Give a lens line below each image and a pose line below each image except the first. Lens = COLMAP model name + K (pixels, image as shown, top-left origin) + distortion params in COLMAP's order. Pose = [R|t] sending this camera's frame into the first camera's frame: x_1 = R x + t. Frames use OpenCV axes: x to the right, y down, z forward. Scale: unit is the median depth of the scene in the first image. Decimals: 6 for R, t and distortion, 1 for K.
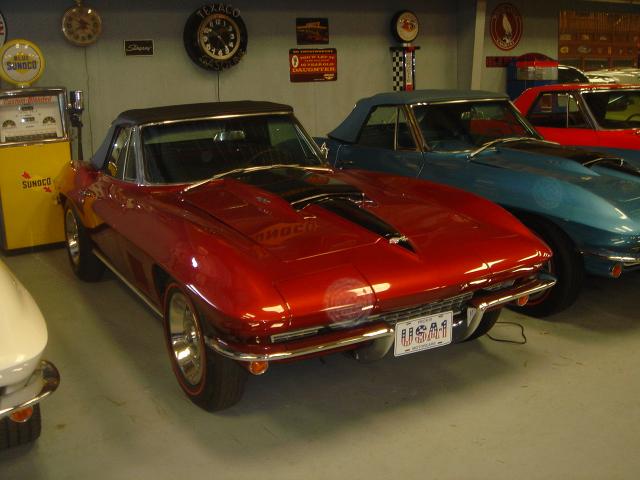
lens RADIAL K [[712.9, 0, 320.0], [0, 712.9, 240.0], [0, 0, 1]] dist [-0.129788, 0.015479]
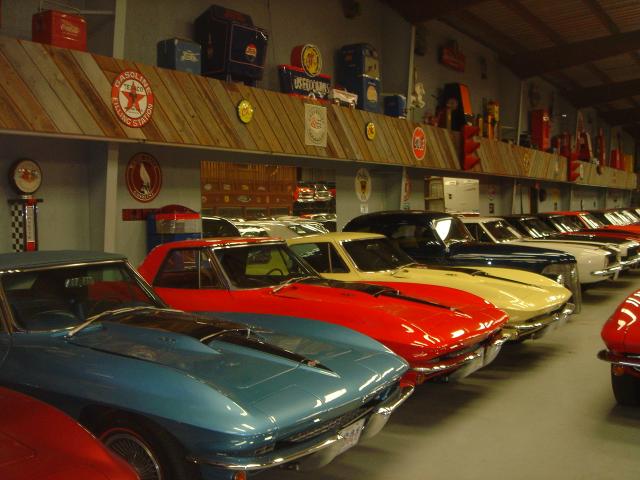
lens RADIAL K [[712.9, 0, 320.0], [0, 712.9, 240.0], [0, 0, 1]] dist [-0.129788, 0.015479]
pose [[0.901159, -0.011544, 0.433335, 0.069332], [0.100777, 0.977835, -0.183527, -0.027564], [-0.421611, 0.209057, 0.882349, 0.088967]]
